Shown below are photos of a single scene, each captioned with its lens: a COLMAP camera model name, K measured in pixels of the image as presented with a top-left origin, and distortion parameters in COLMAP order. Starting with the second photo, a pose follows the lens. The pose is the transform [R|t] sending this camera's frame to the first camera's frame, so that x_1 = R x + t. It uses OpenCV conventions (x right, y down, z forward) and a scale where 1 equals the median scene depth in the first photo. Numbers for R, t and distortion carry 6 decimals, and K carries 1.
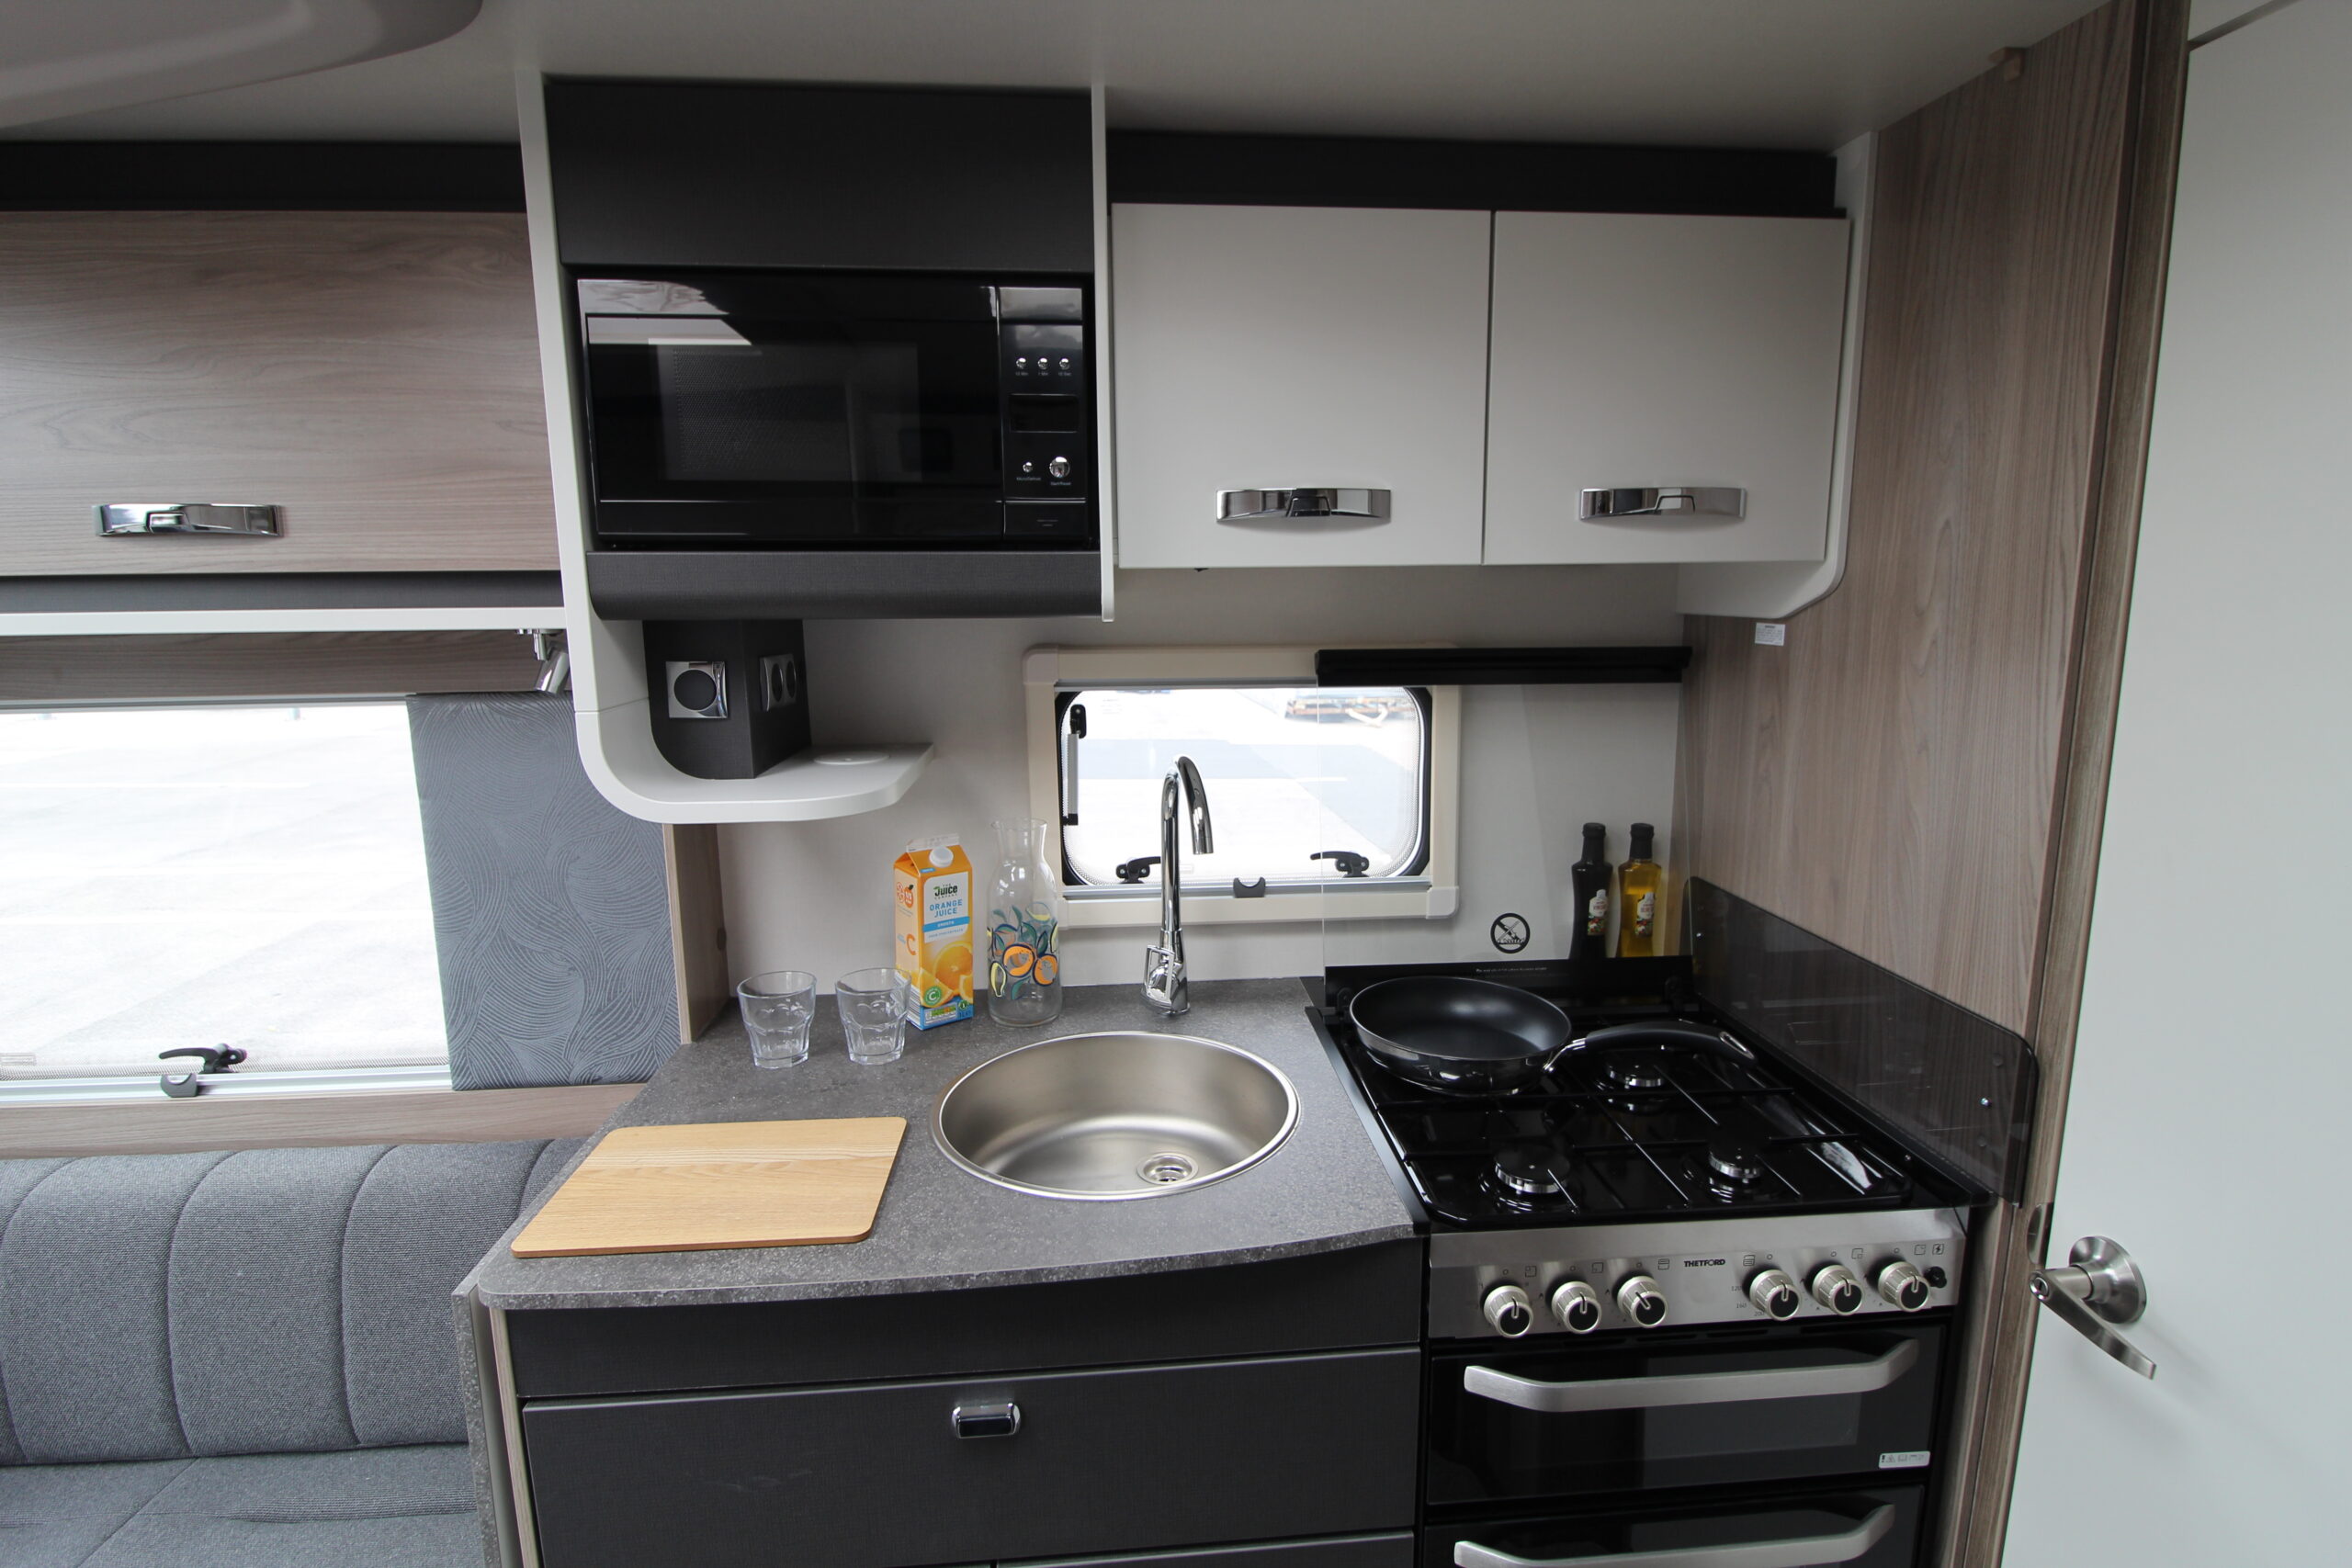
lens RADIAL K [[1133.7, 0, 1187.1], [0, 1133.7, 769.5], [0, 0, 1]] dist [0.000292, -0.011846]
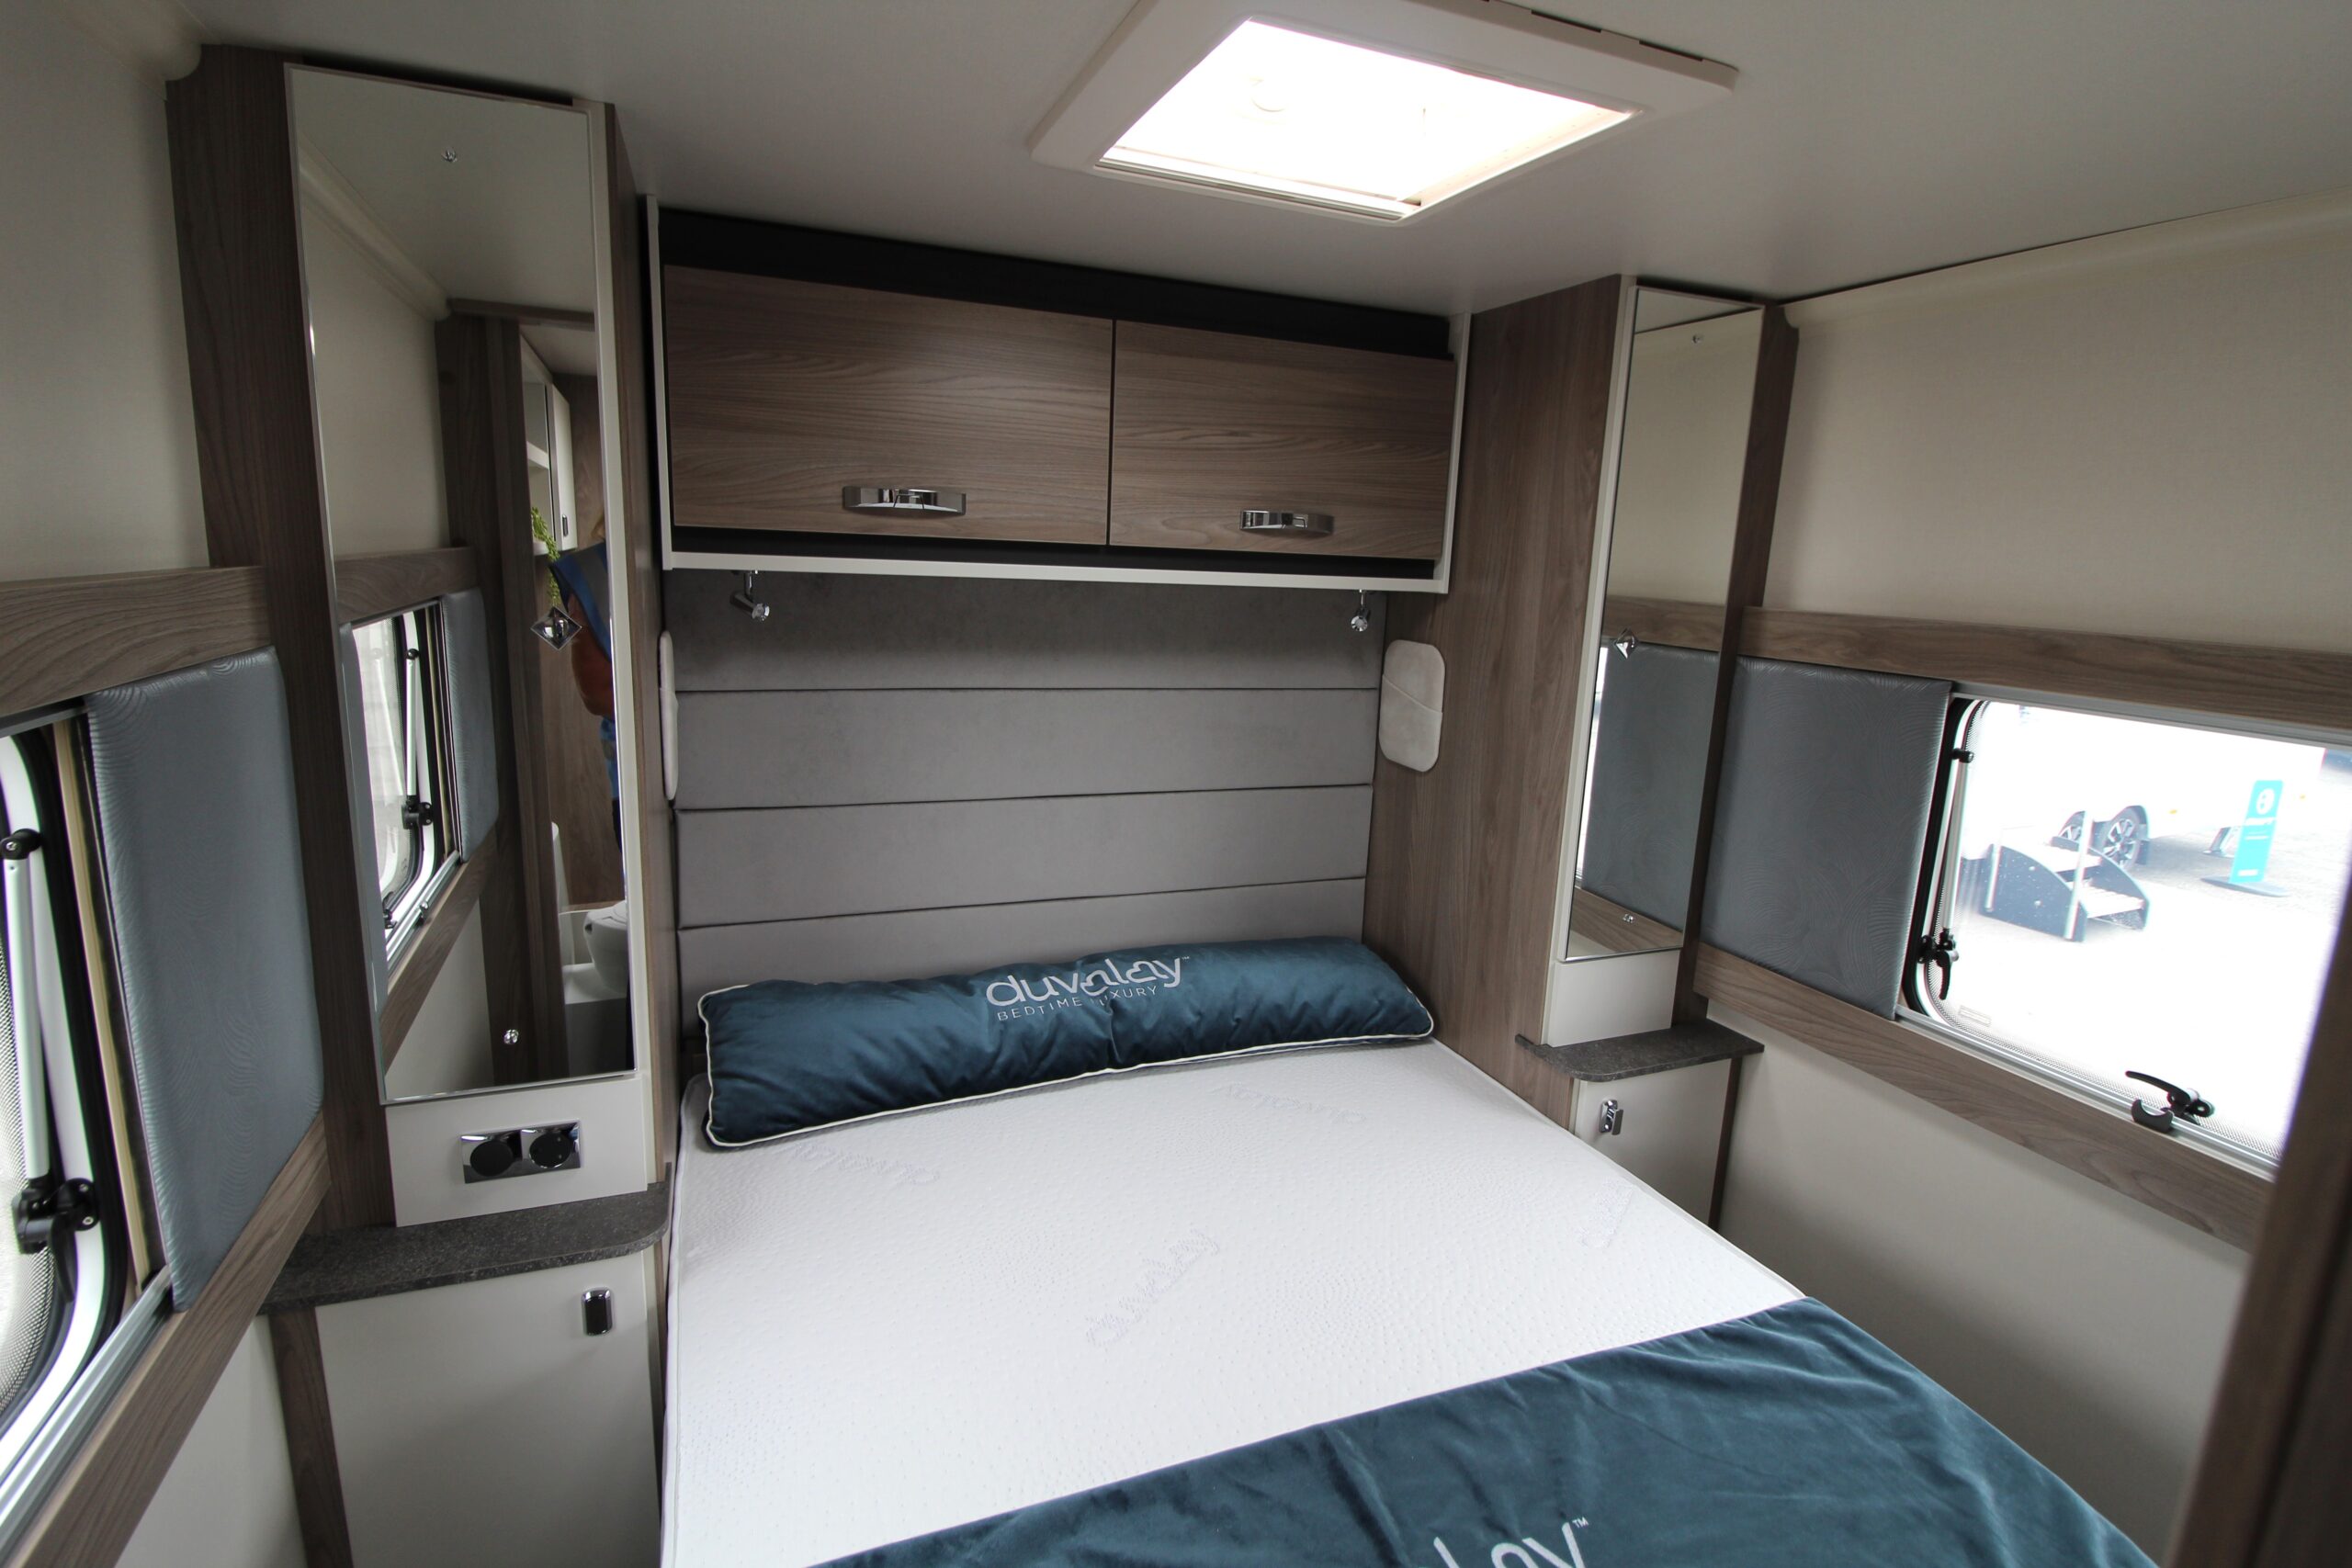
lens RADIAL K [[1133.7, 0, 1192.7], [0, 1133.7, 763.4], [0, 0, 1]] dist [0.000292, -0.011846]
pose [[0.299838, 0.198828, -0.933040, -0.328738], [-0.205625, 0.968520, 0.140310, 0.021830], [0.931566, 0.149786, 0.331283, -0.153488]]
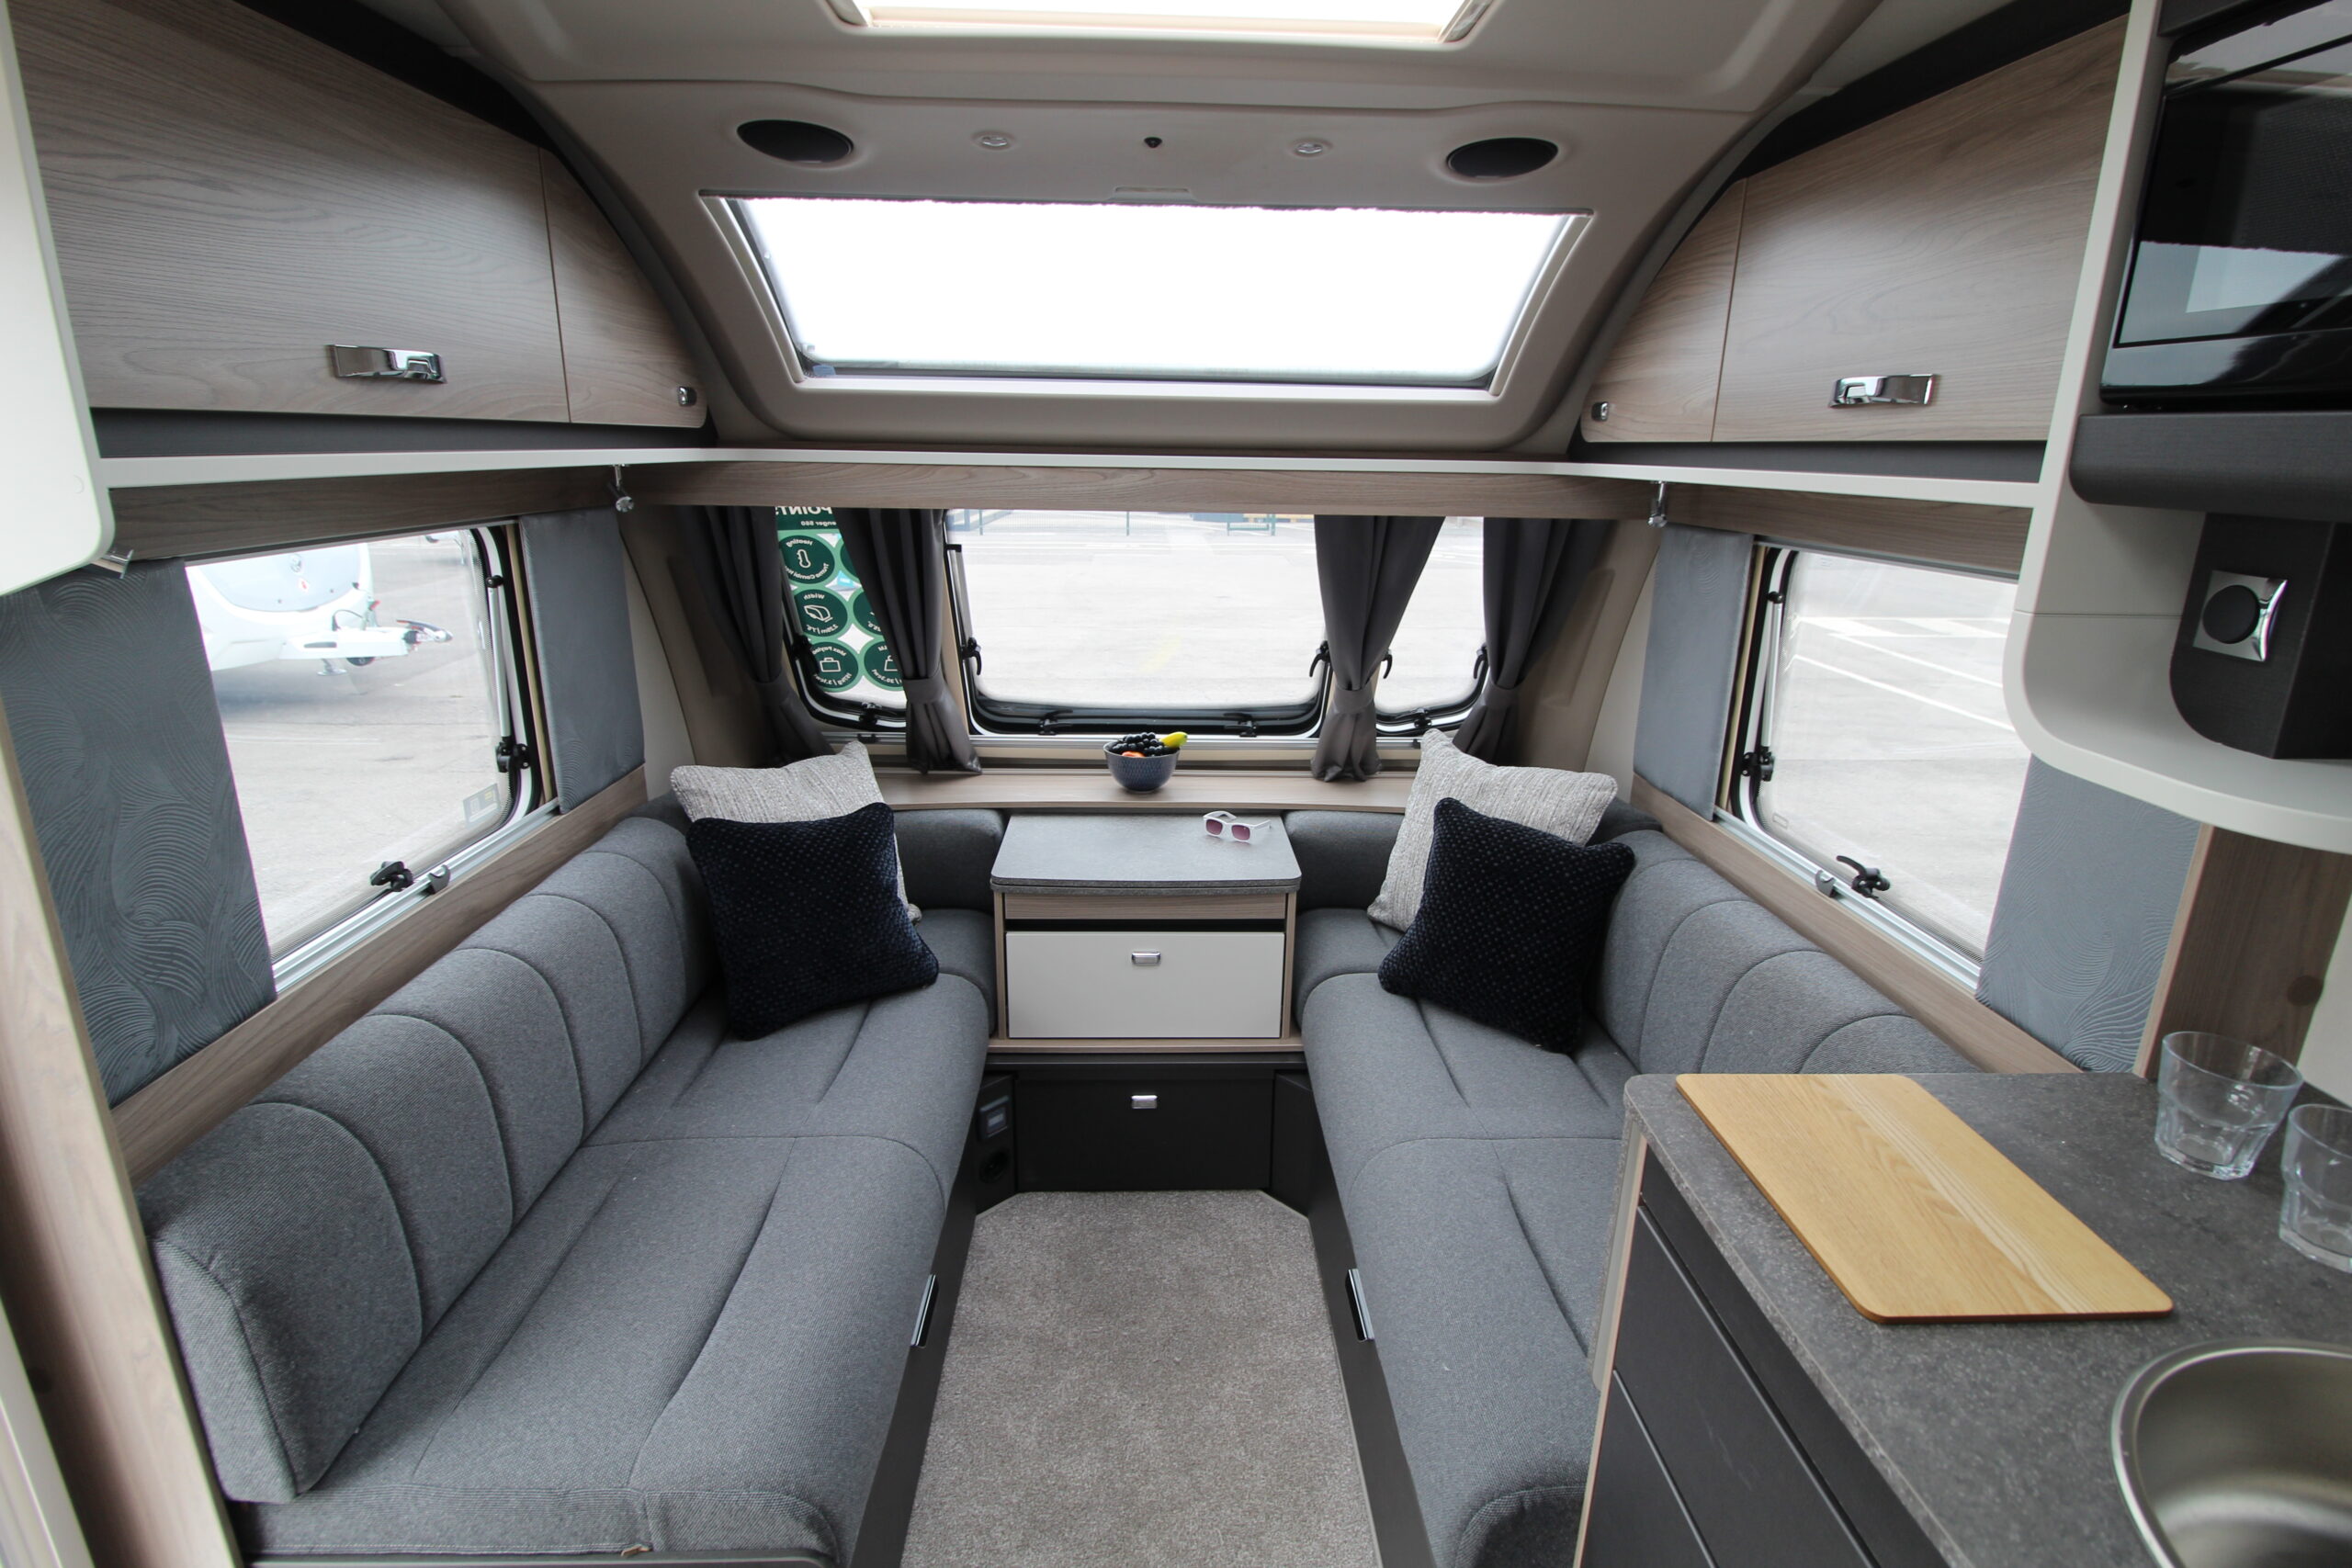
lens RADIAL K [[1123.3, 0, 1189.2], [0, 1123.3, 765.2], [0, 0, 1]] dist [-0.002669, -0.010412]
pose [[-0.050599, 0.277401, -0.959421, 0.266200], [-0.183964, 0.941625, 0.281958, -0.052001], [0.981630, 0.190766, 0.003387, 0.341279]]
